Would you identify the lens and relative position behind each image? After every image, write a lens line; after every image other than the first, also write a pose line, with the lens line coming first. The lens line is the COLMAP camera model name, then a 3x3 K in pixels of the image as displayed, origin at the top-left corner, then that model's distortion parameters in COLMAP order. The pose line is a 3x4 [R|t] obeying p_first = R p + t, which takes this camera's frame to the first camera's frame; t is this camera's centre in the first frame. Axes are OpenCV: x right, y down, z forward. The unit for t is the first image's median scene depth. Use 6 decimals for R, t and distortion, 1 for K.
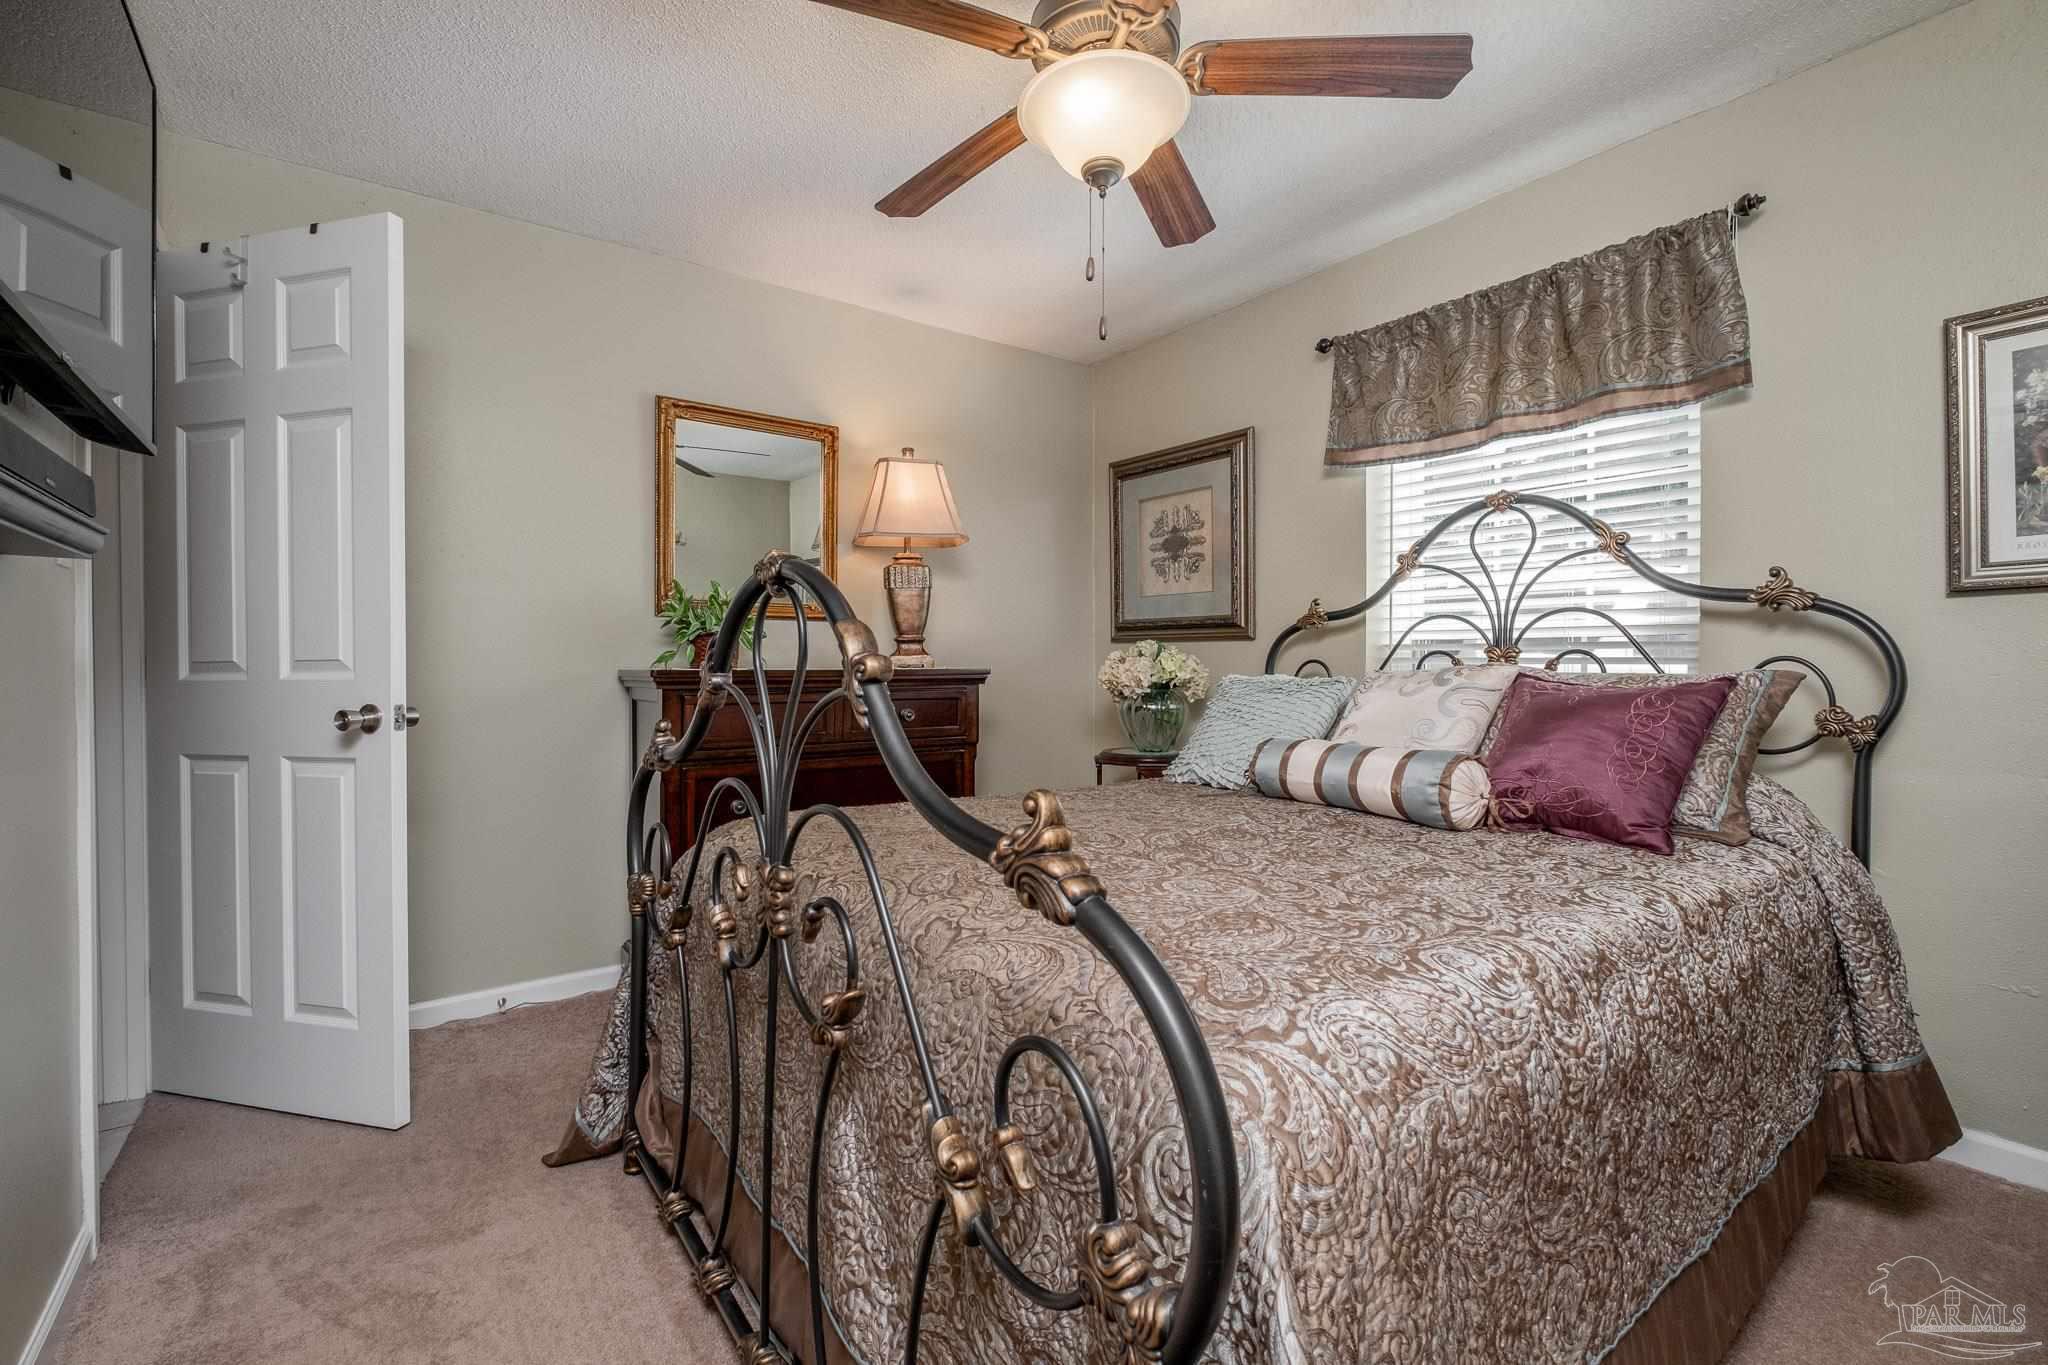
lens RADIAL K [[884.2, 0, 1019.3], [0, 884.2, 671.0], [0, 0, 1]] dist [0.003619, -0.005218]
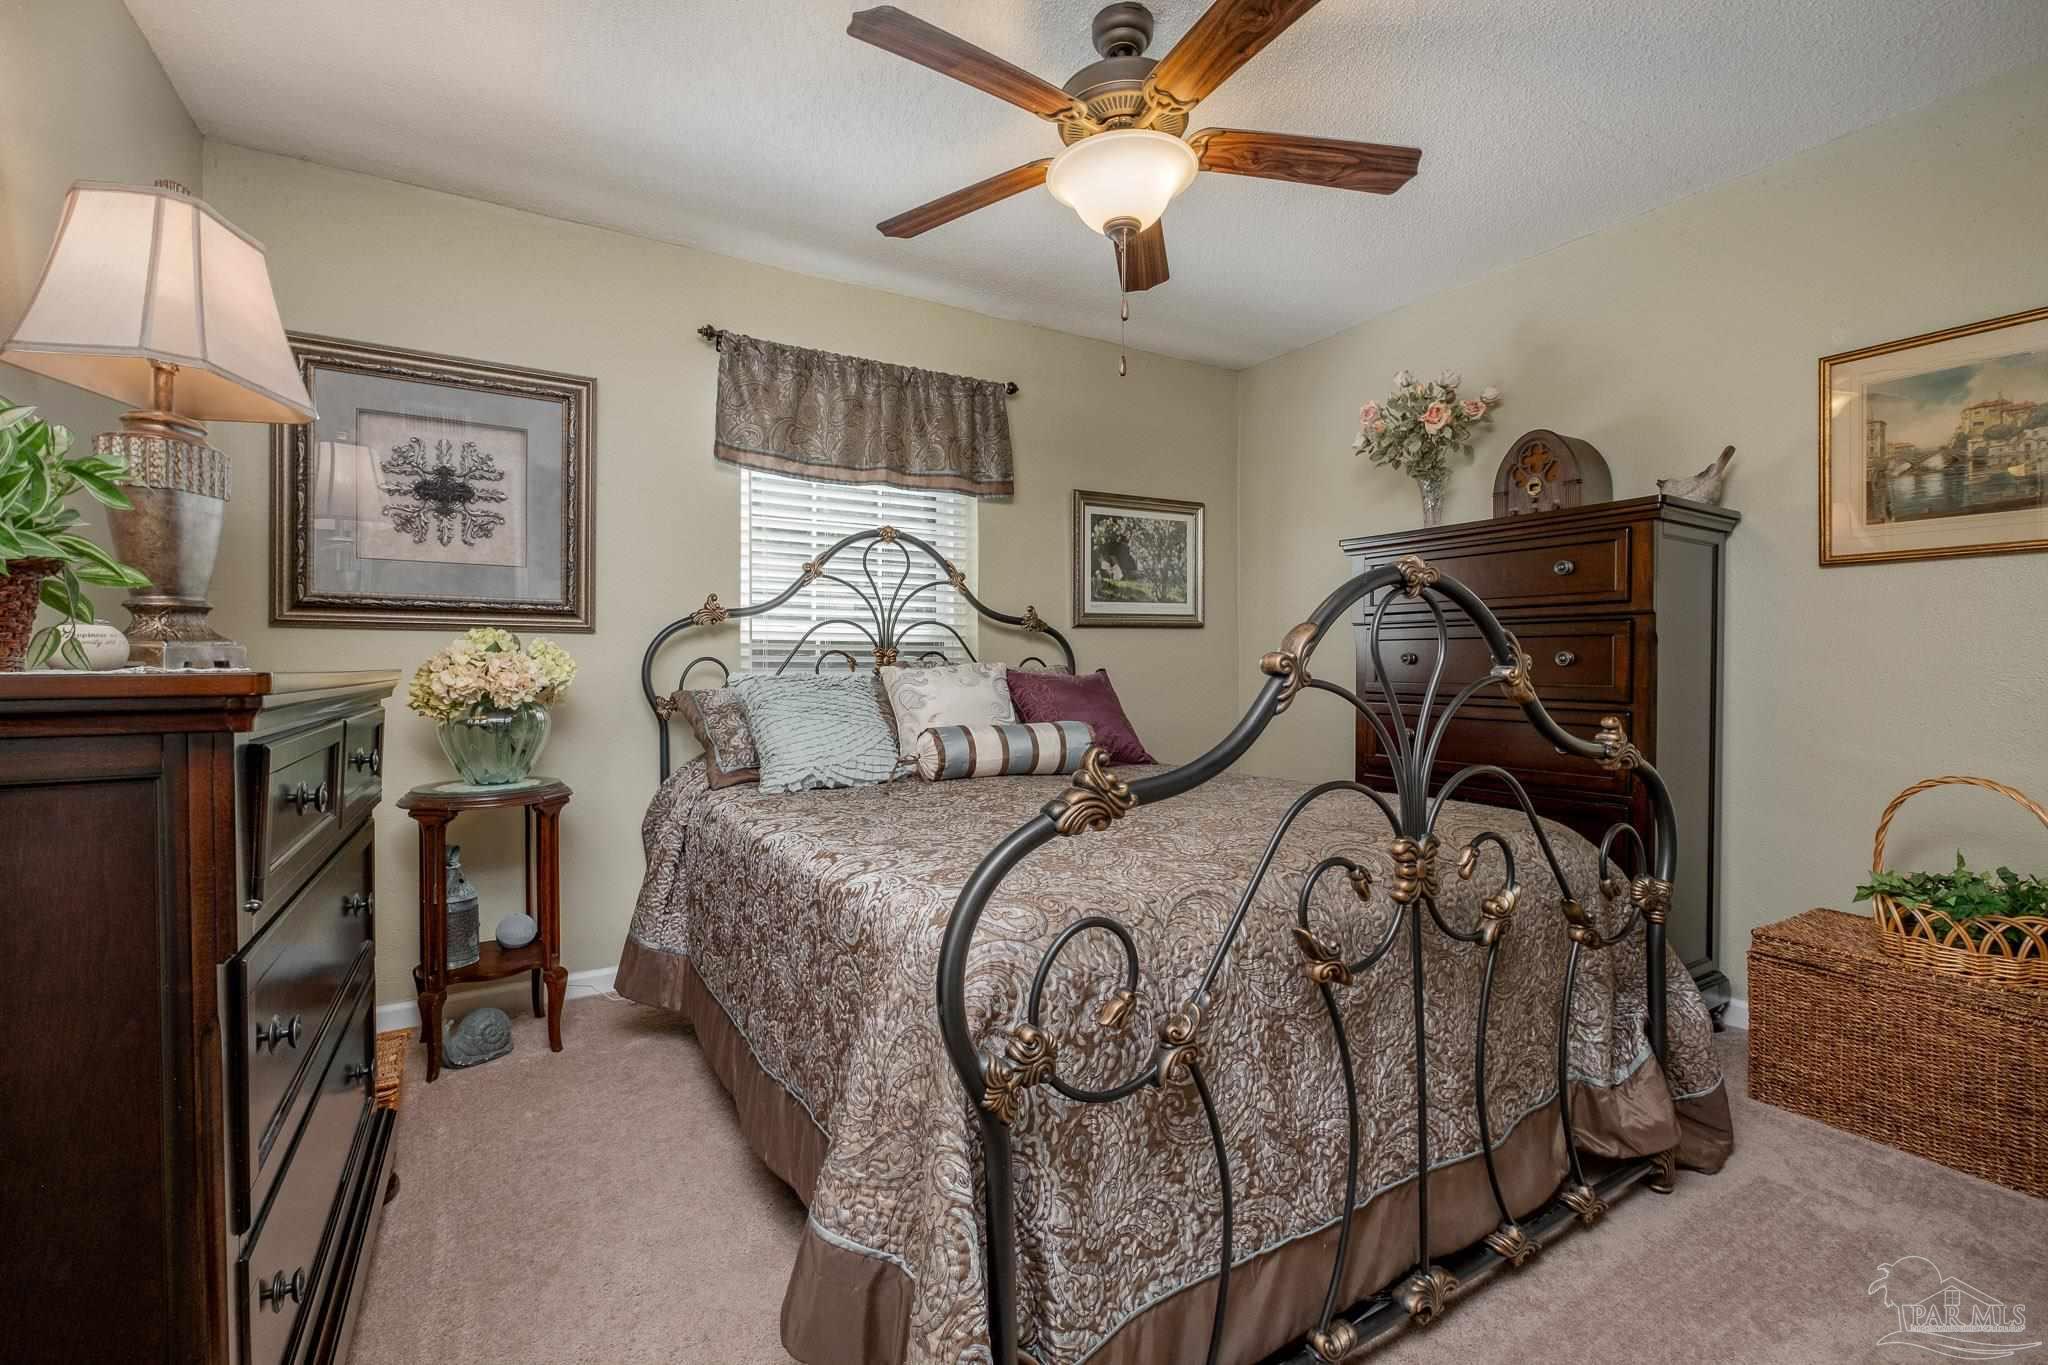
lens RADIAL K [[823.8, 0, 1024.0], [0, 823.8, 682.5], [0, 0, 1]] dist [-0.023855, 0.000090]
pose [[0.094315, -0.019543, 0.995351, -0.599099], [0.012871, 0.999748, 0.018410, 0.002478], [-0.995459, 0.011075, 0.094543, 0.677682]]
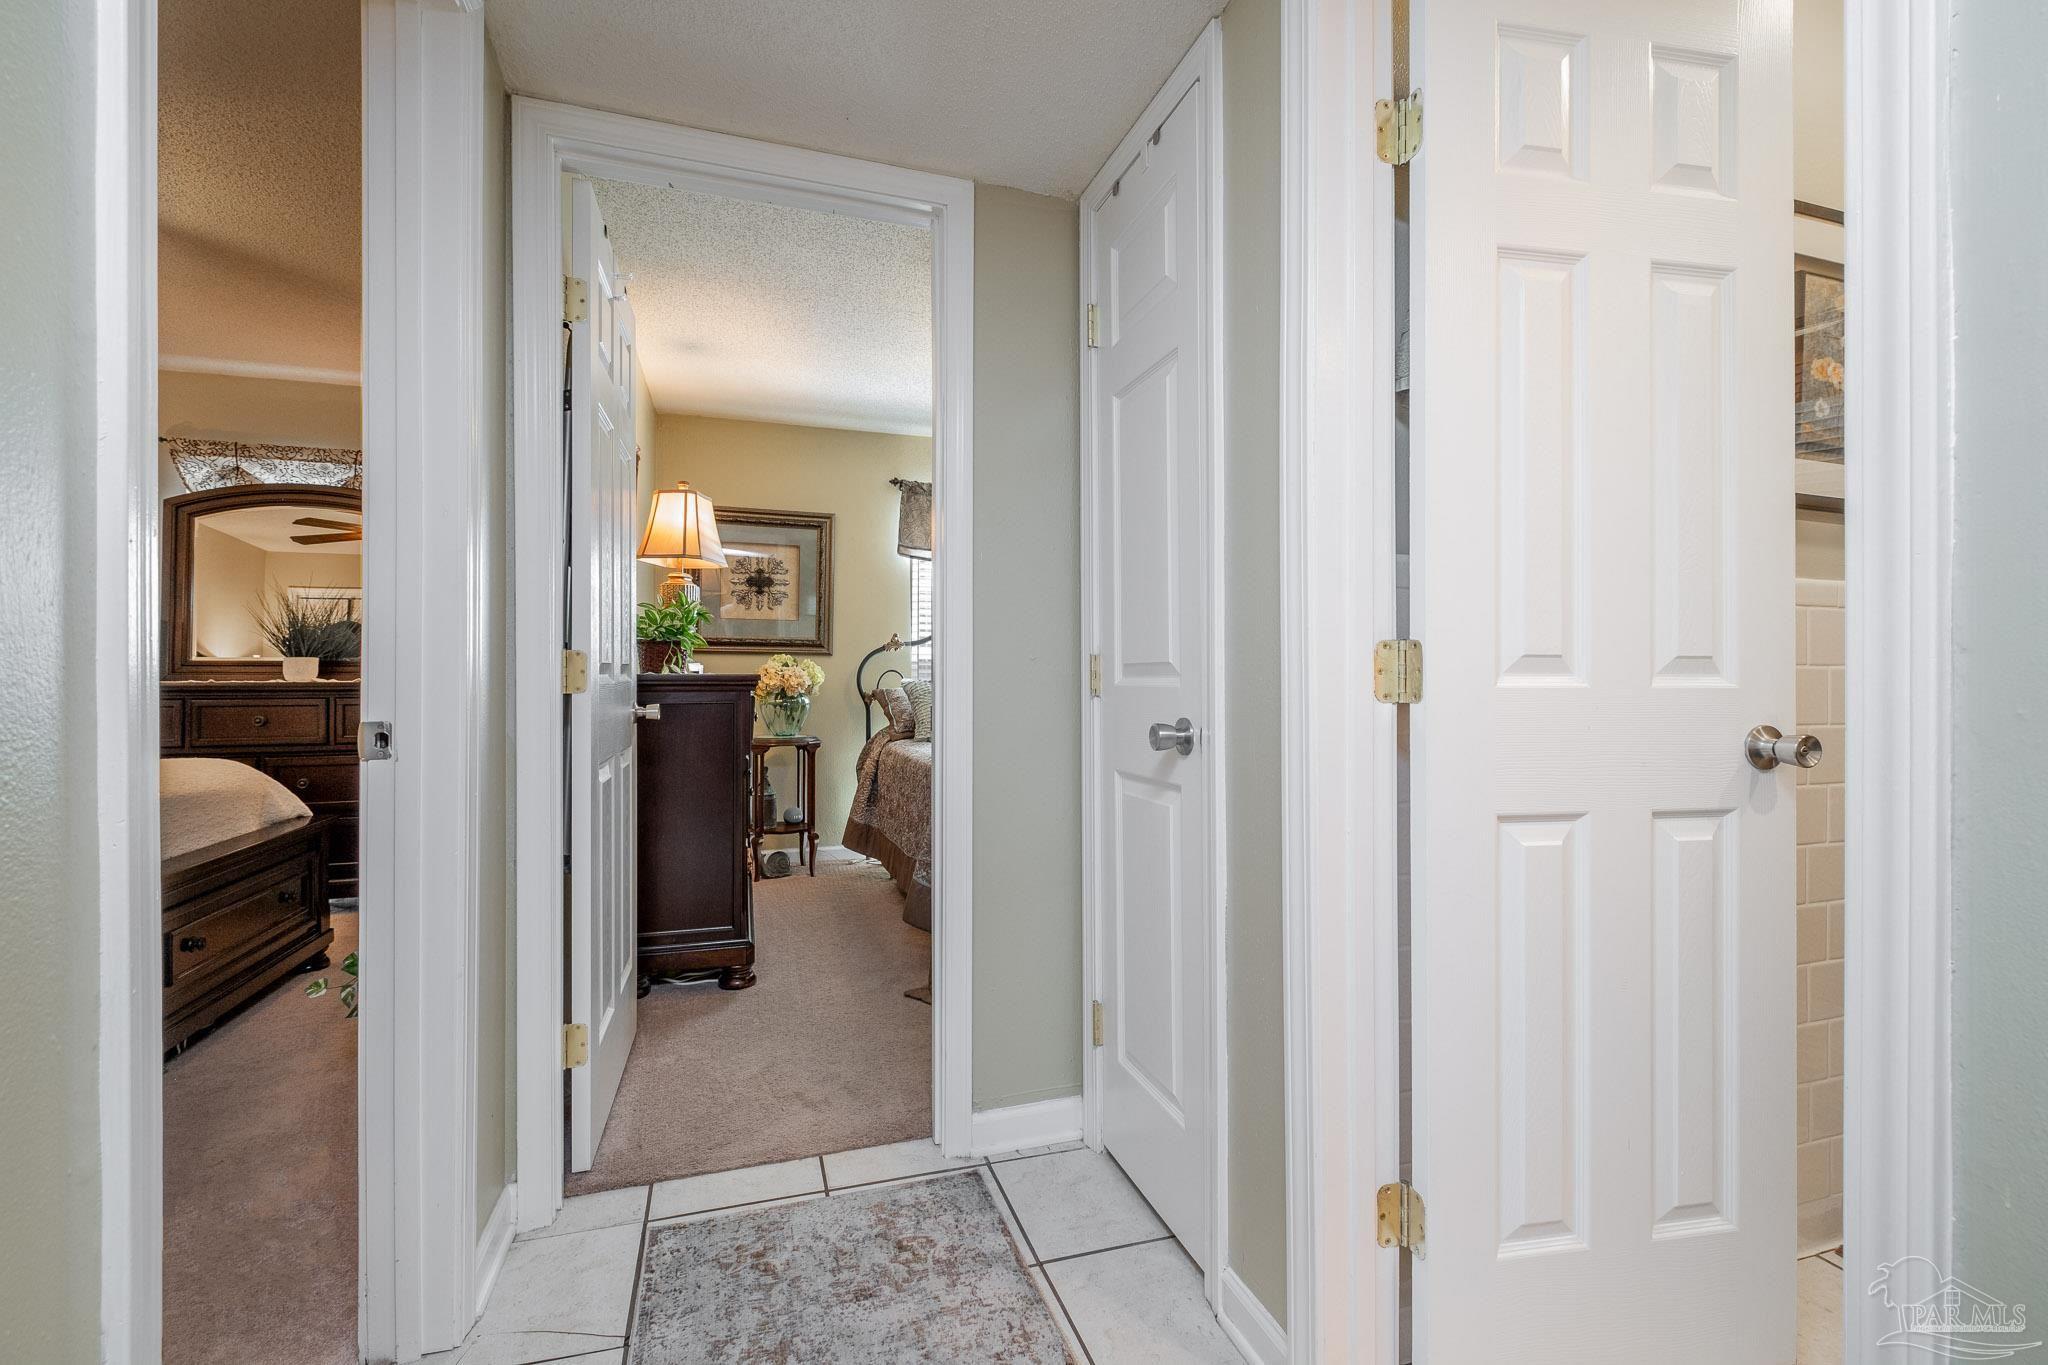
lens RADIAL K [[891.3, 0, 1021.6], [0, 891.3, 673.2], [0, 0, 1]] dist [0.012095, -0.012117]
pose [[0.329042, 0.006482, 0.944293, -1.349016], [0.005154, 0.999949, -0.008660, 0.009919], [-0.944301, 0.007716, 0.328992, 0.265152]]
